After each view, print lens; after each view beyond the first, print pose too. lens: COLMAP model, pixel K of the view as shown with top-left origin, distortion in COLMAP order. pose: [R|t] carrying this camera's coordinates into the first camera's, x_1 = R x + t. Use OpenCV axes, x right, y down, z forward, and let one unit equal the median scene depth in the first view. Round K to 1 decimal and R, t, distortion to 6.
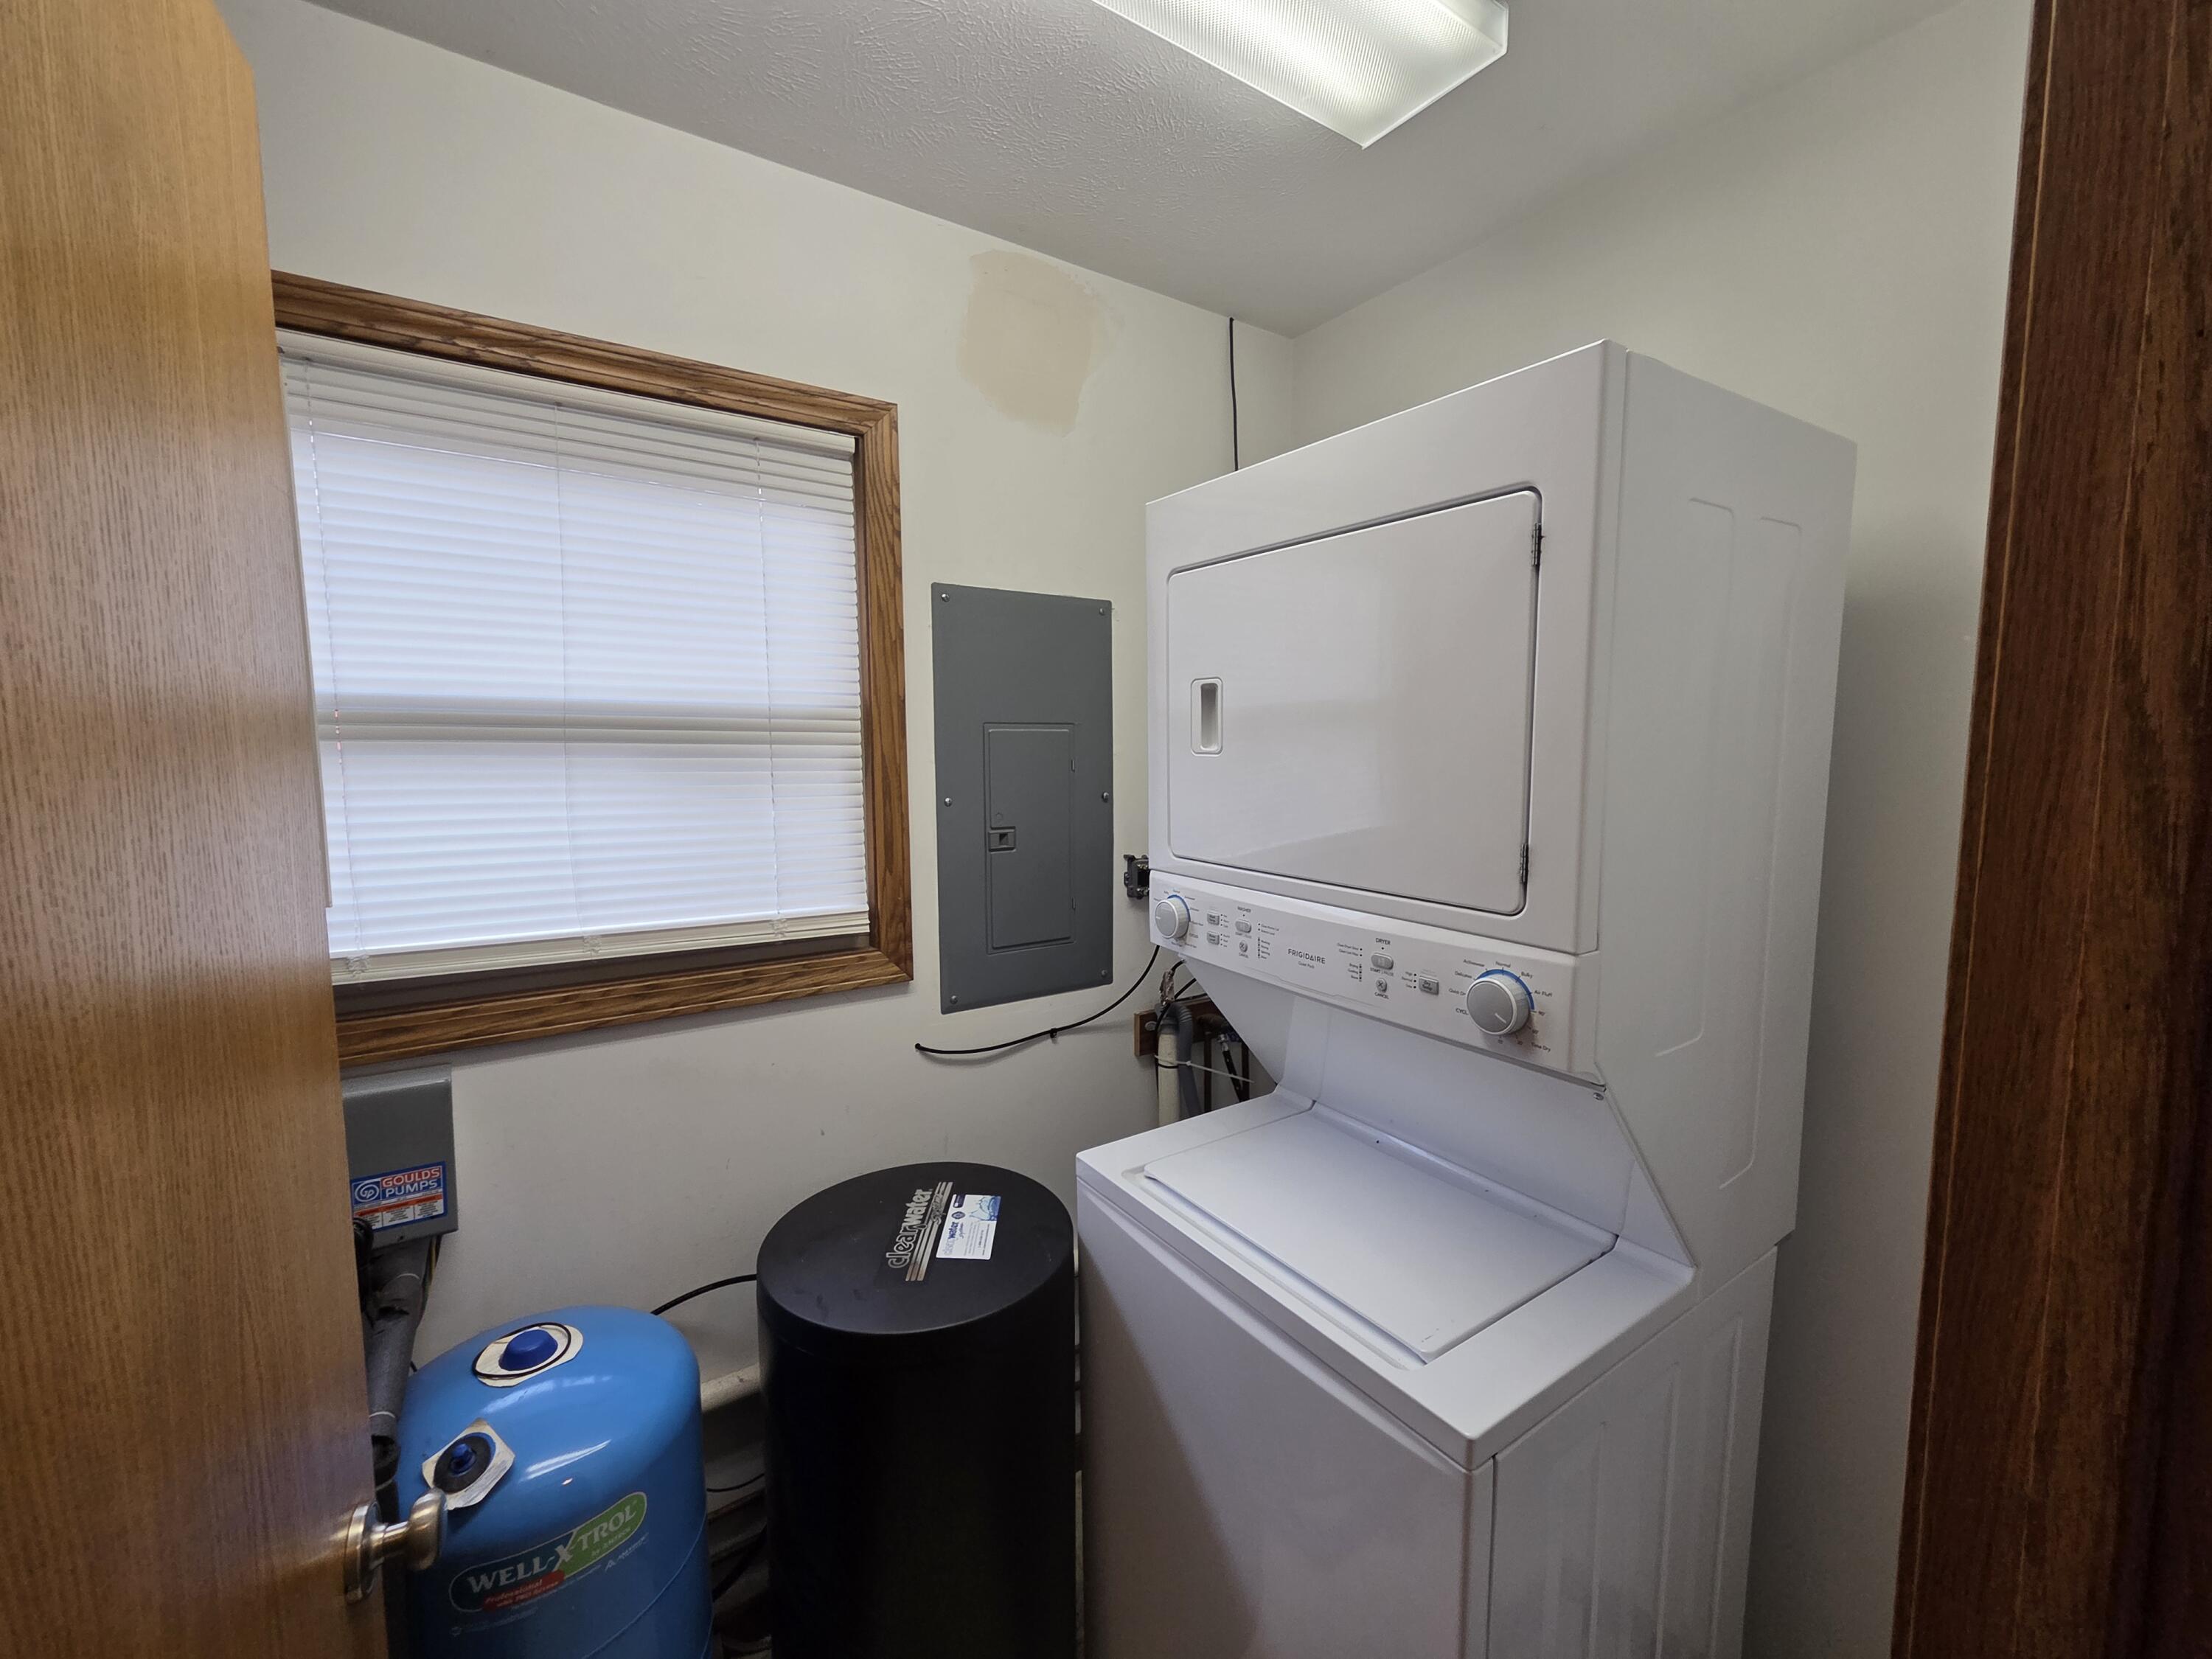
lens RADIAL K [[908.3, 0, 1109.9], [0, 908.3, 829.4], [0, 0, 1]] dist [-0.000571, 0.002081]
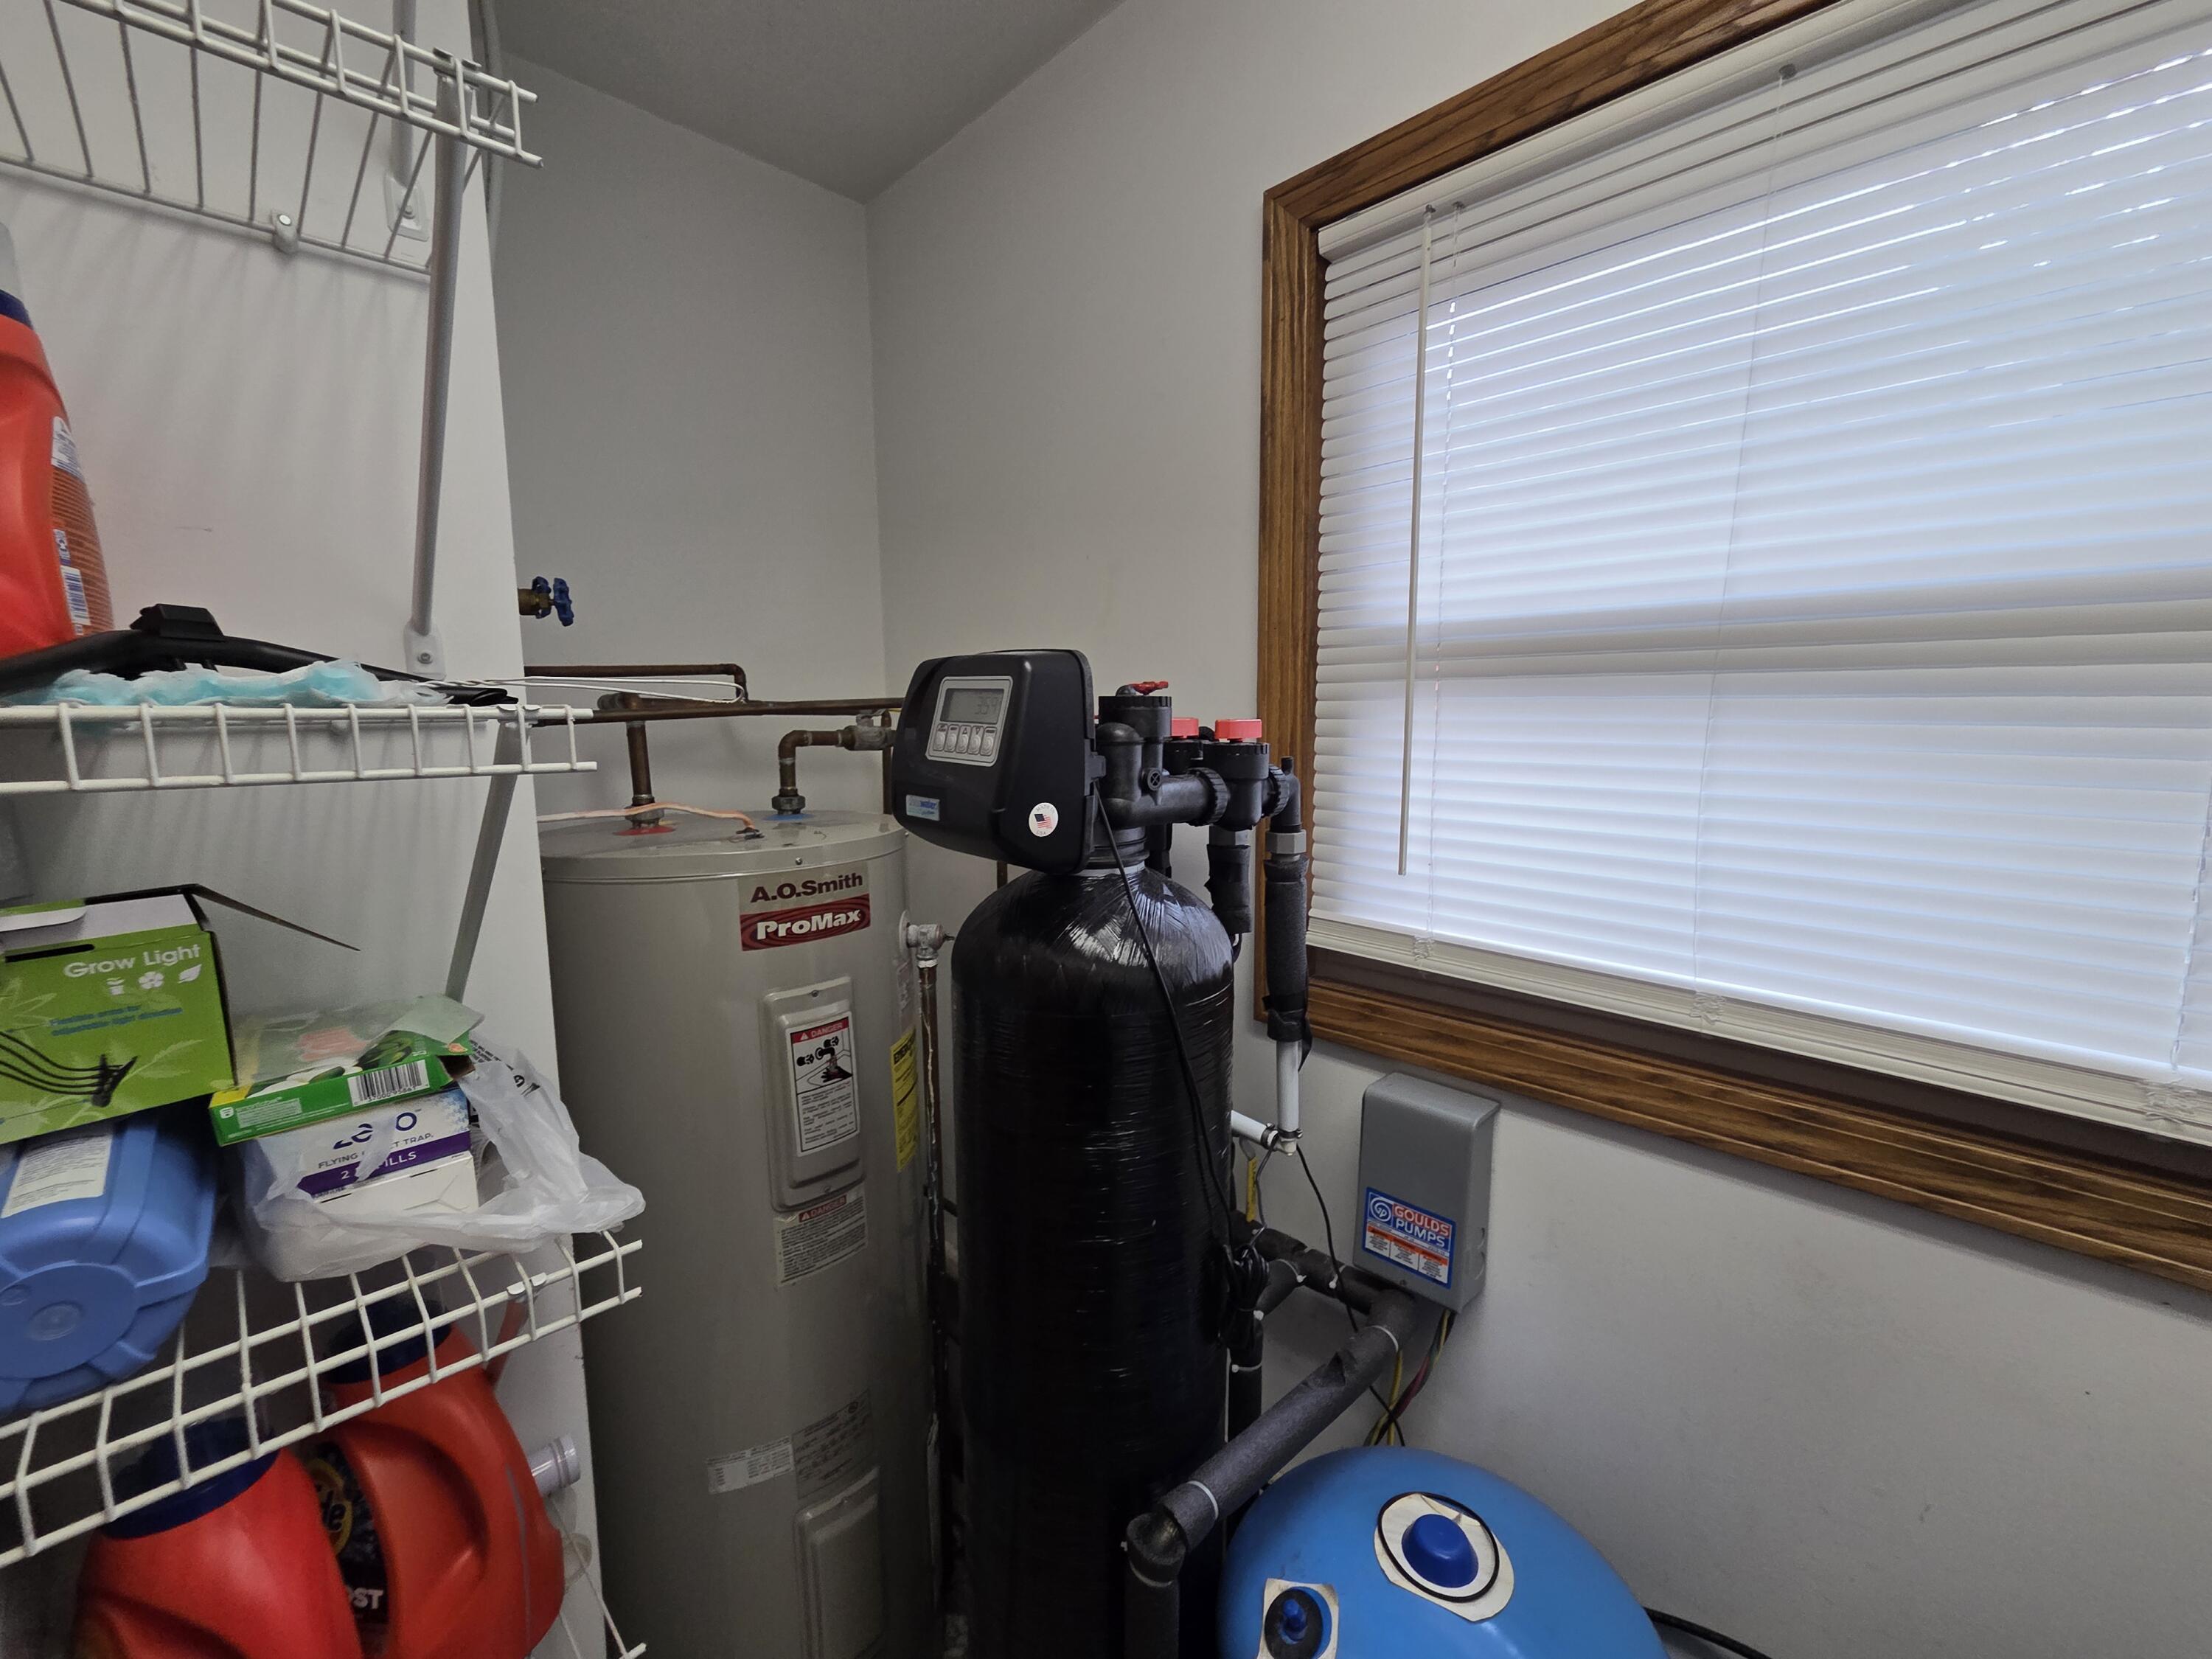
lens RADIAL K [[908.3, 0, 1113.8], [0, 908.3, 833.6], [0, 0, 1]] dist [-0.000571, 0.002081]
pose [[0.172001, 0.129019, -0.976611, -0.064132], [-0.085136, 0.989624, 0.115744, -0.026897], [0.981411, 0.063236, 0.181200, 0.525175]]
